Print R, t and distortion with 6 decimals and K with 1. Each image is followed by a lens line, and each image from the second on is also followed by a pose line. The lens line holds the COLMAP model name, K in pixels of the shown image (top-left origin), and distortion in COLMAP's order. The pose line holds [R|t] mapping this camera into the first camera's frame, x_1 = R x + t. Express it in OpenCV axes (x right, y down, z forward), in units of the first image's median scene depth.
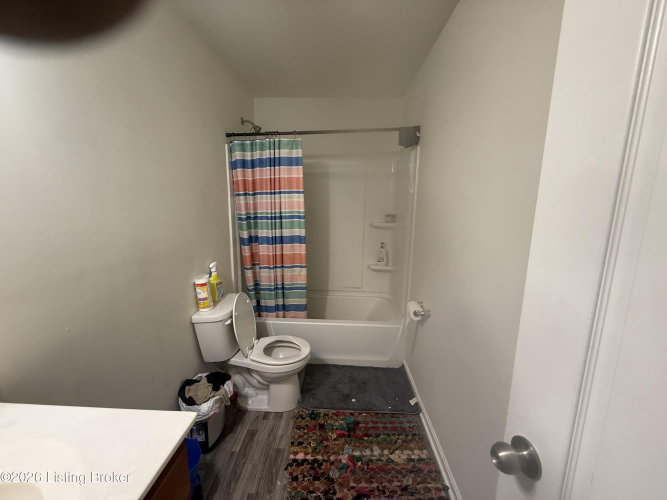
lens RADIAL K [[268.2, 0, 331.7], [0, 268.2, 251.4], [0, 0, 1]] dist [0.000235, 0.000055]
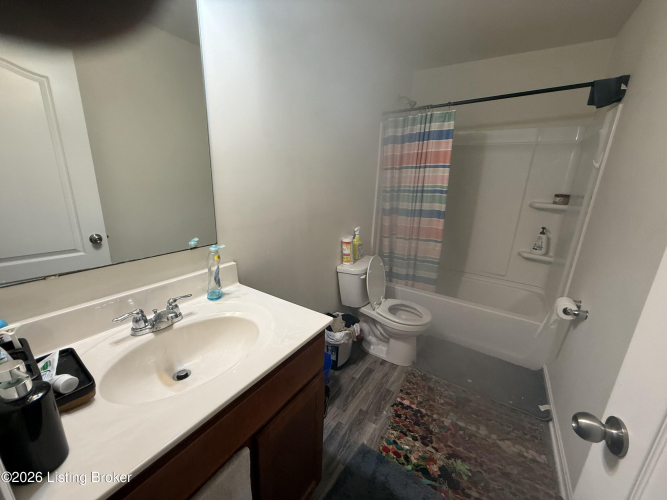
lens RADIAL K [[268.2, 0, 331.7], [0, 268.2, 251.4], [0, 0, 1]] dist [0.000235, 0.000055]
pose [[0.860350, 0.151110, -0.486789, 0.052565], [-0.108877, 0.987484, 0.114108, 0.024651], [0.497939, -0.045173, 0.866035, -0.090678]]
